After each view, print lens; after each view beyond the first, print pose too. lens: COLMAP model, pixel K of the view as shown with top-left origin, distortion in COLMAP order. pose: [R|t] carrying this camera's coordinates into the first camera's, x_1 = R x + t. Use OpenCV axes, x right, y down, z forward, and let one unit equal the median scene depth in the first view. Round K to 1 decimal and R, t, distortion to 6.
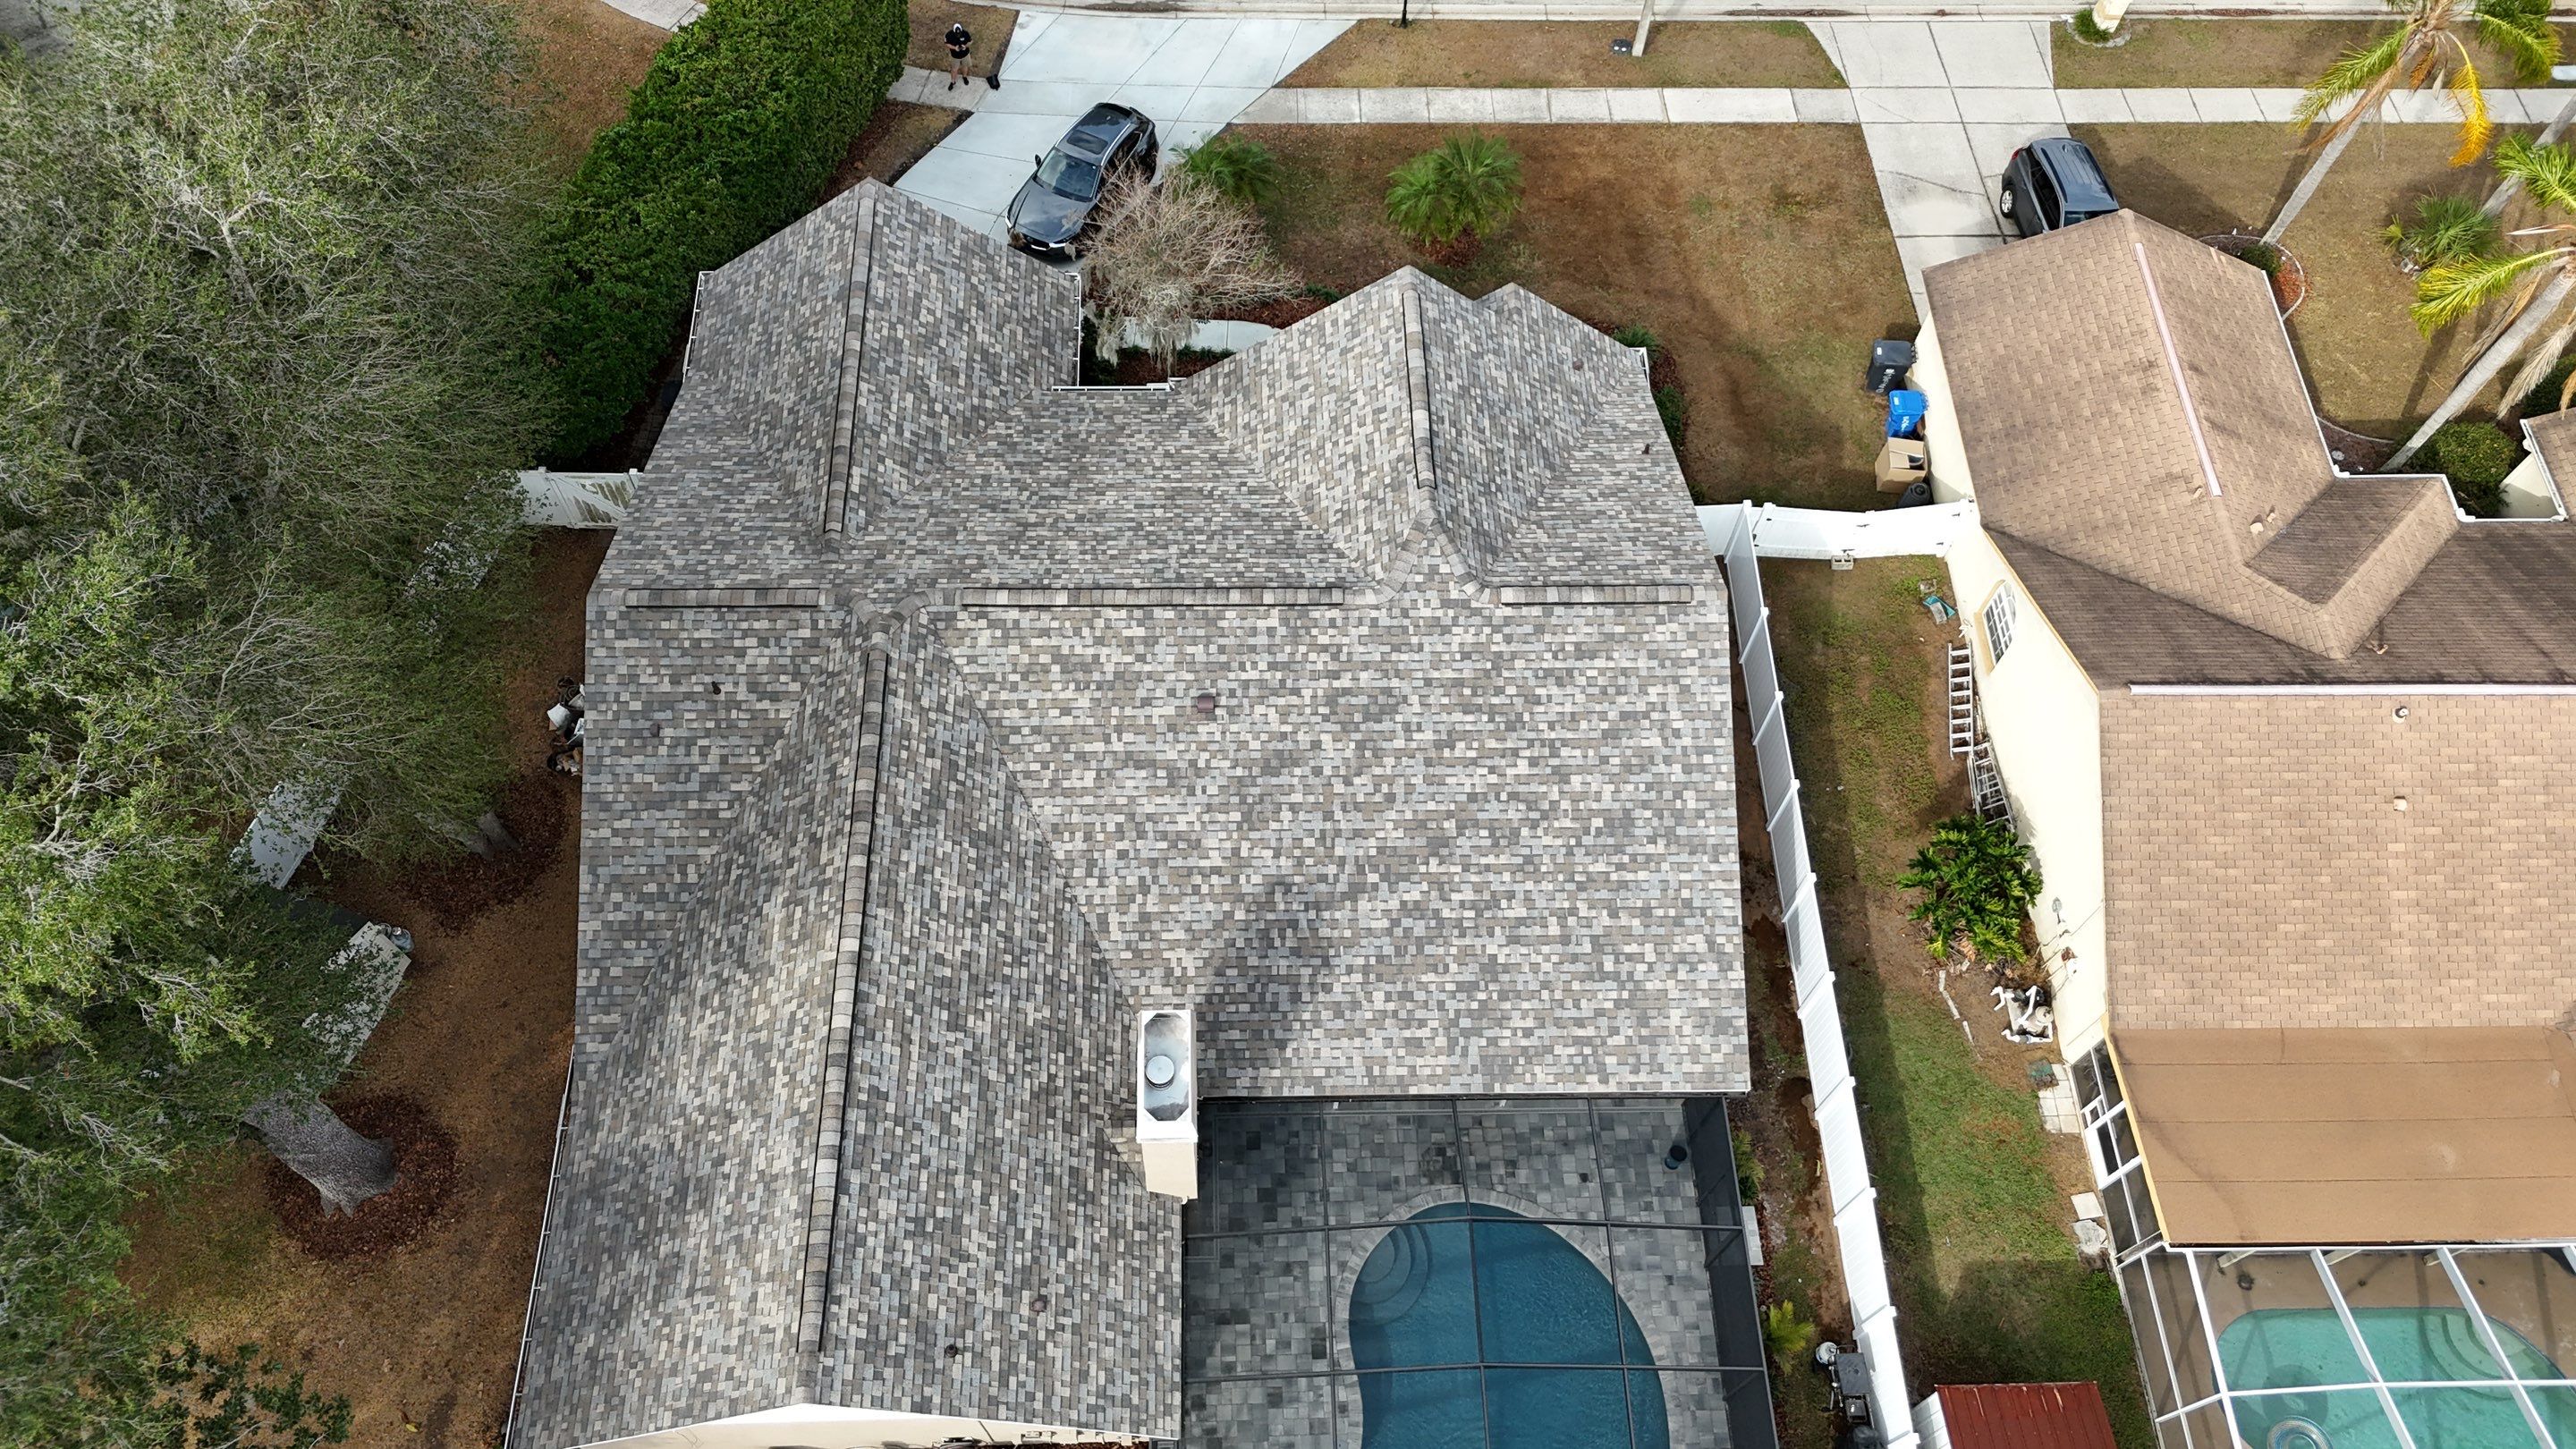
lens RADIAL K [[1916.7, 0, 1279.2], [0, 1916.7, 700.9], [0, 0, 1]] dist [0.074322, -0.067791]
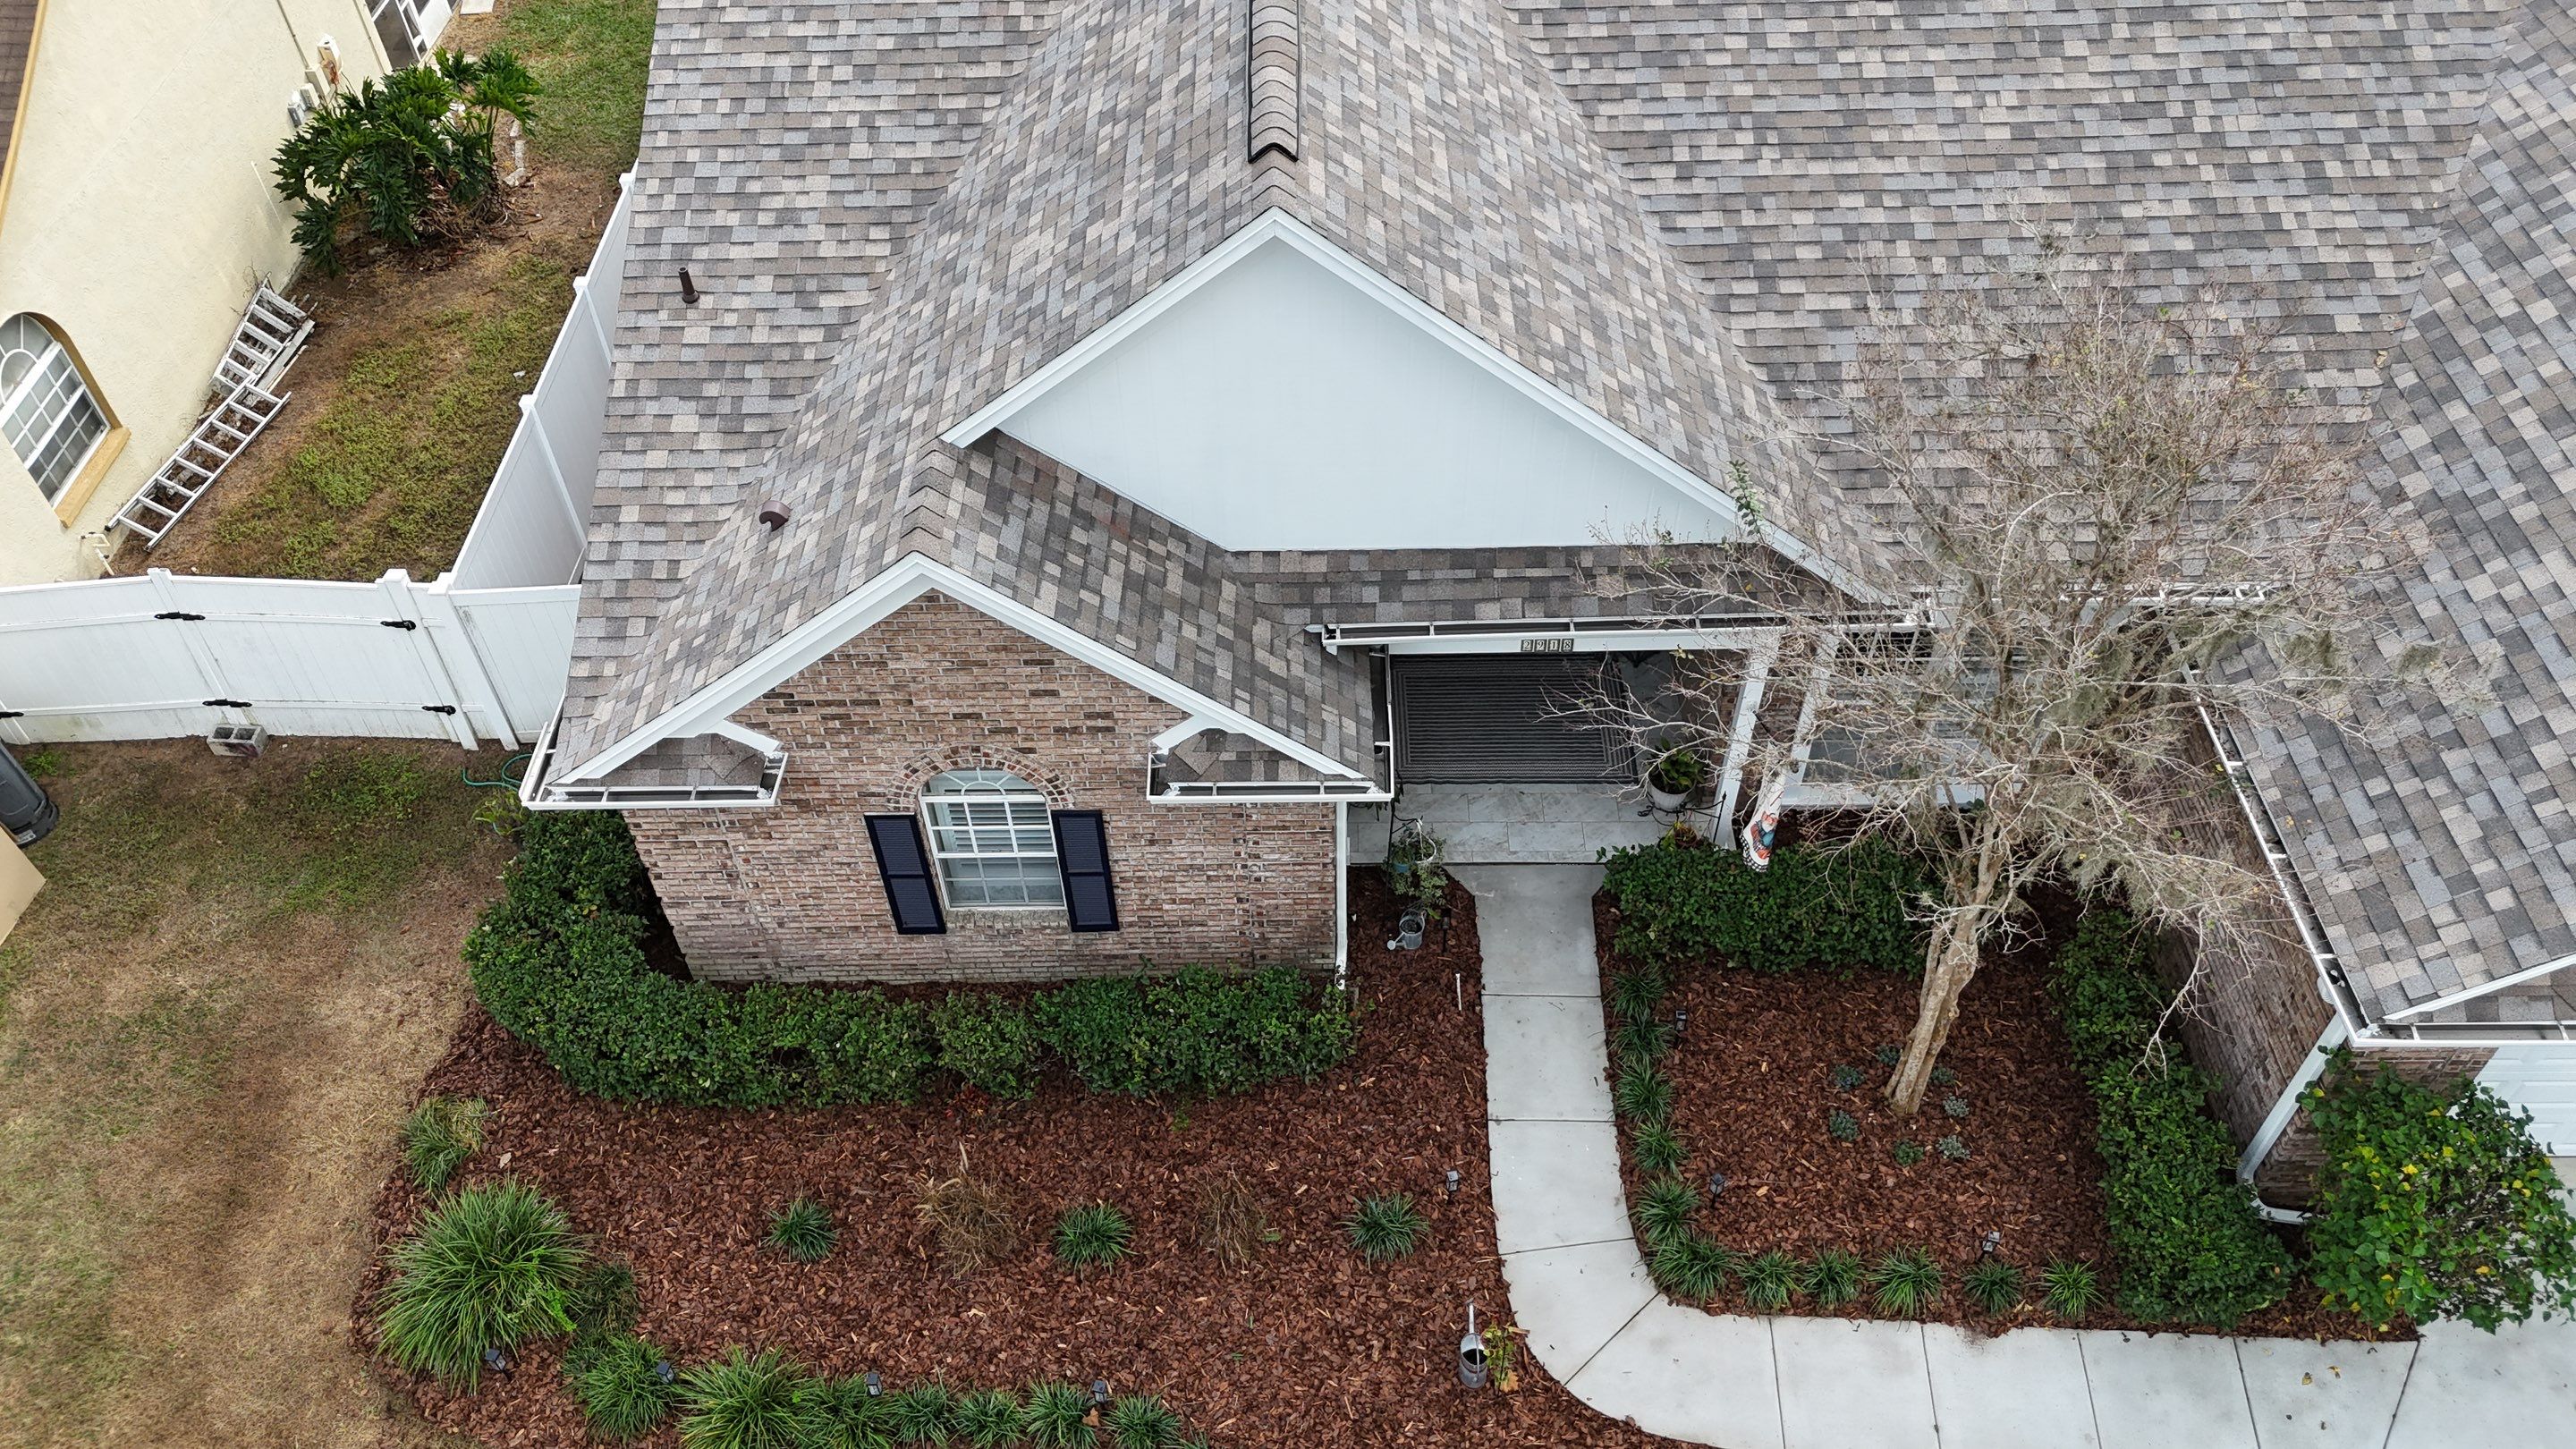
lens RADIAL K [[1916.7, 0, 1281.9], [0, 1916.7, 722.3], [0, 0, 1]] dist [0.074322, -0.067791]
pose [[-0.999525, -0.022392, 0.021165, 0.062829], [0.026742, -0.289249, 0.956880, -0.603557], [-0.015305, 0.956992, 0.289710, 1.078971]]
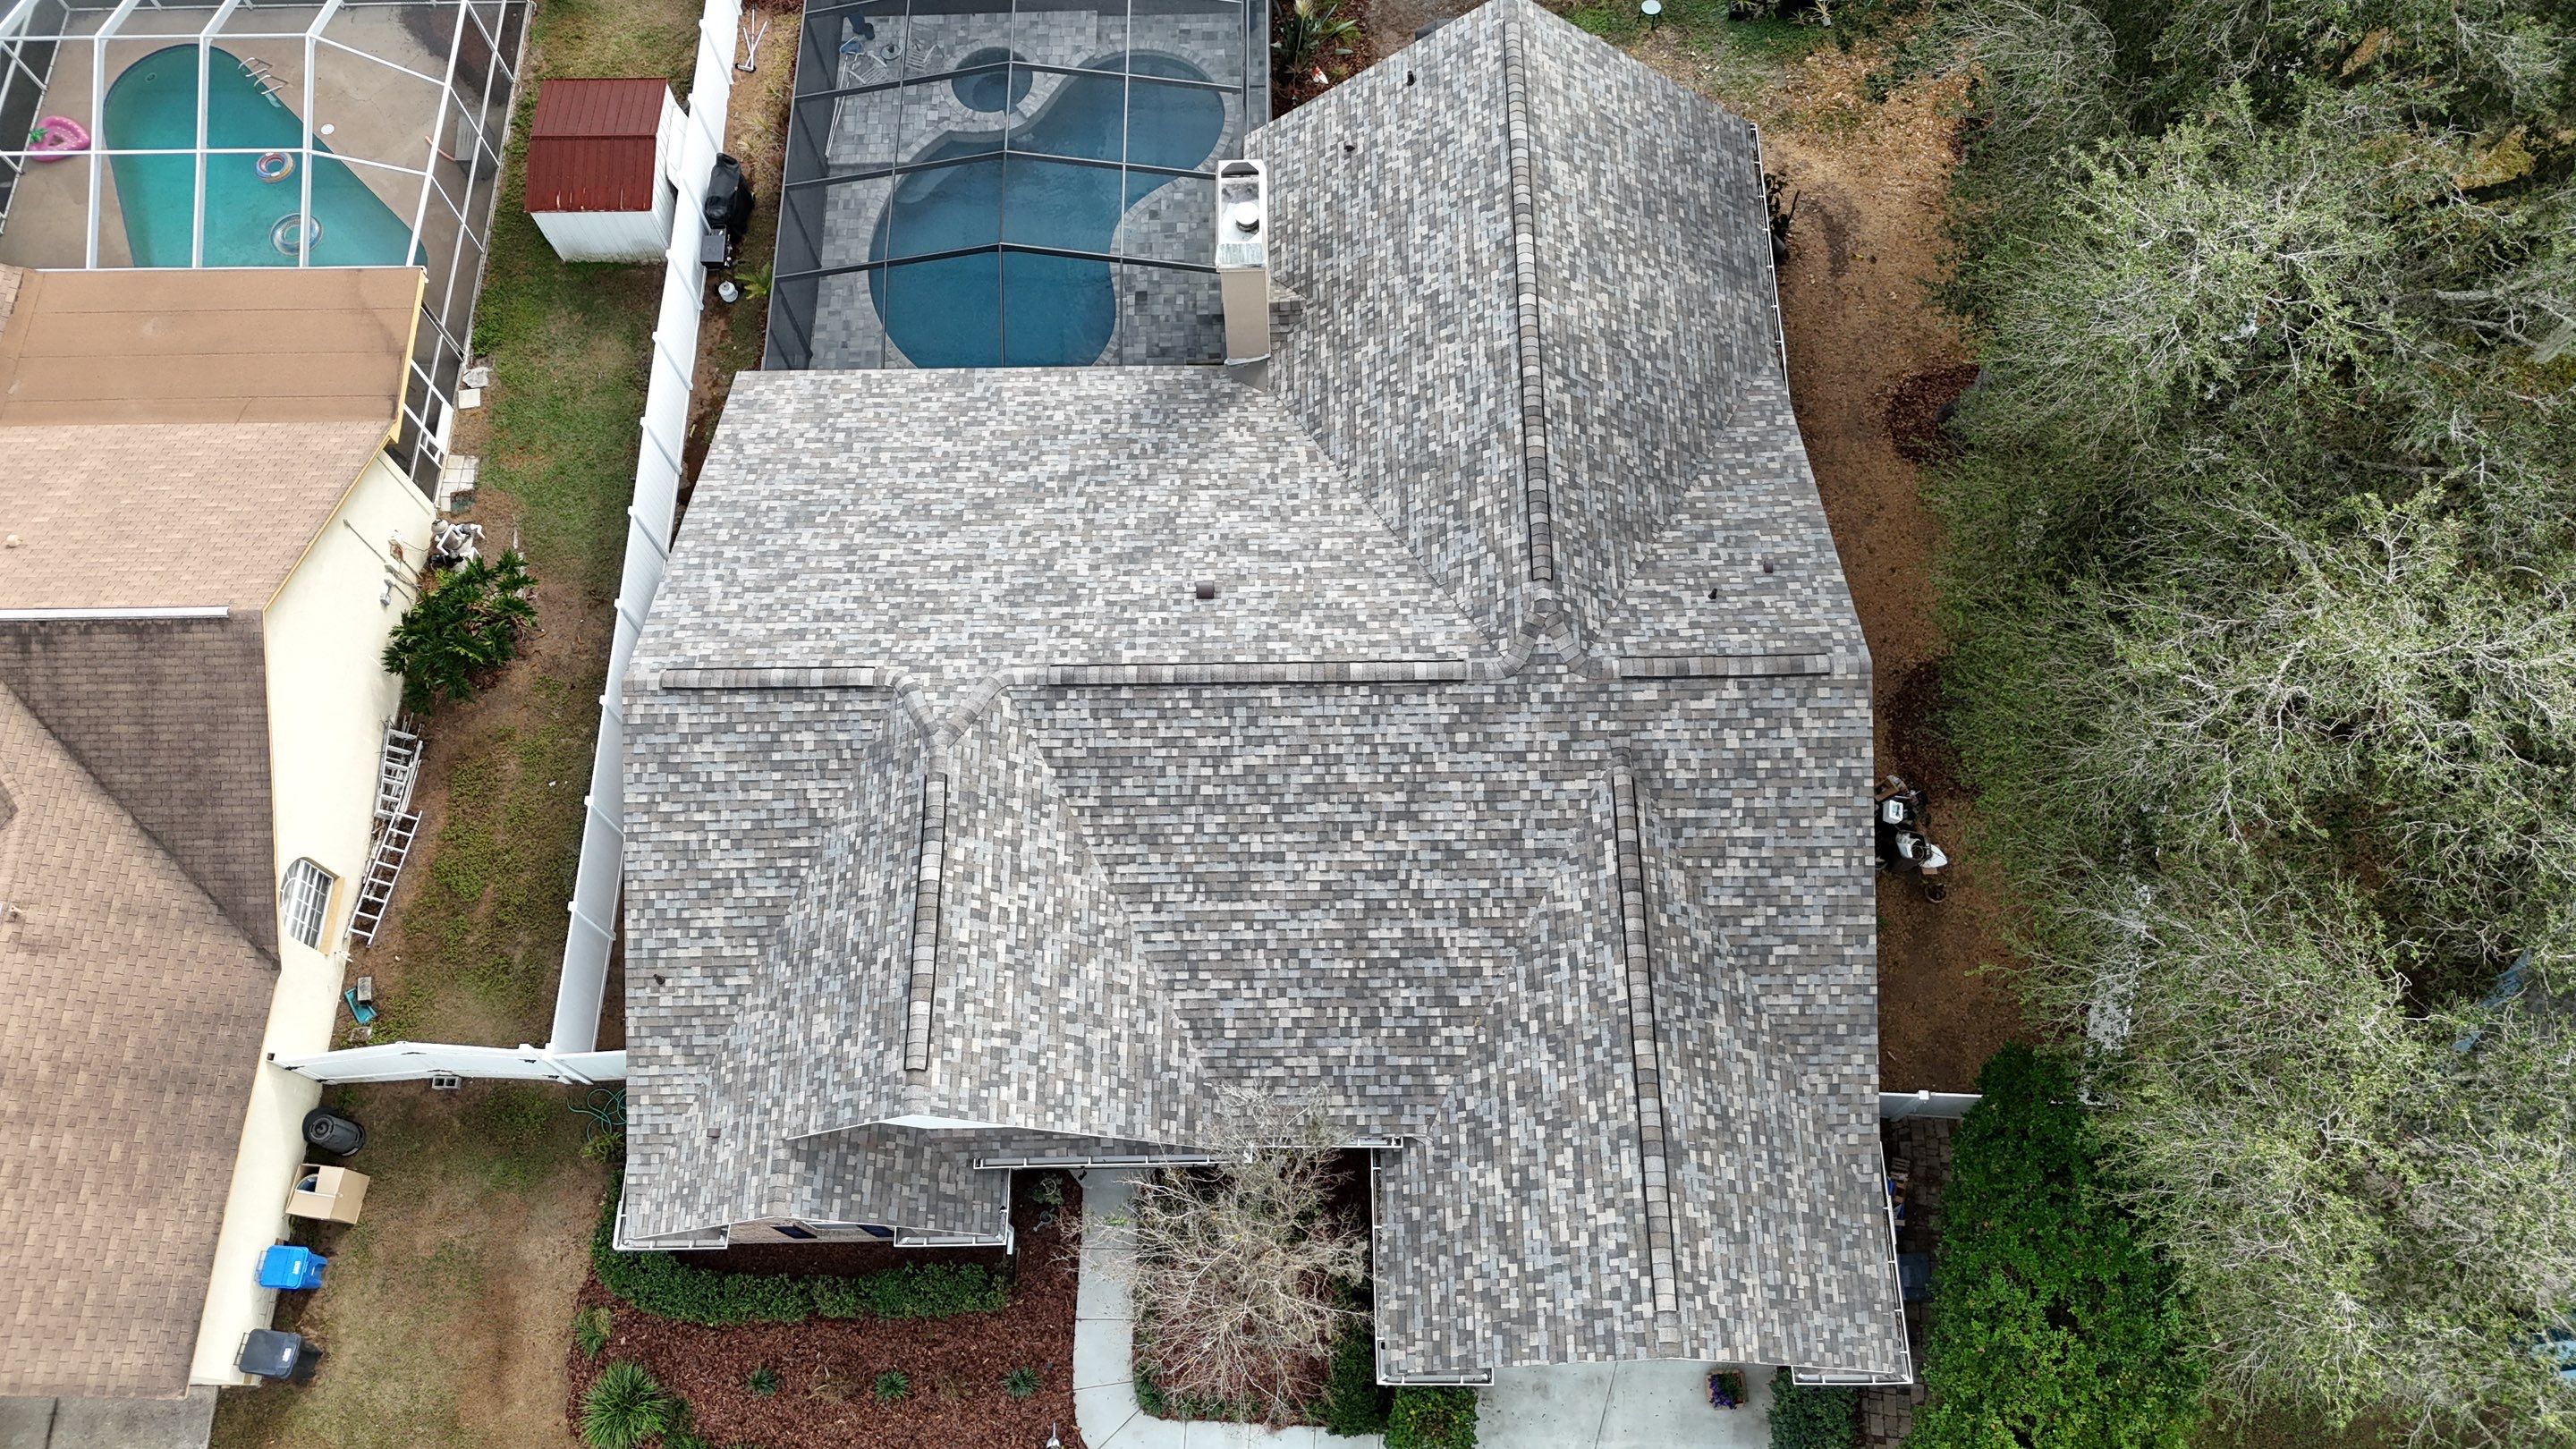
lens RADIAL K [[1916.7, 0, 1300.4], [0, 1916.7, 708.3], [0, 0, 1]] dist [0.074322, -0.067791]
pose [[-0.999808, -0.017428, 0.008991, -0.094781], [0.017717, -0.606167, 0.795140, -0.786957], [-0.008407, 0.795146, 0.606359, 0.458698]]
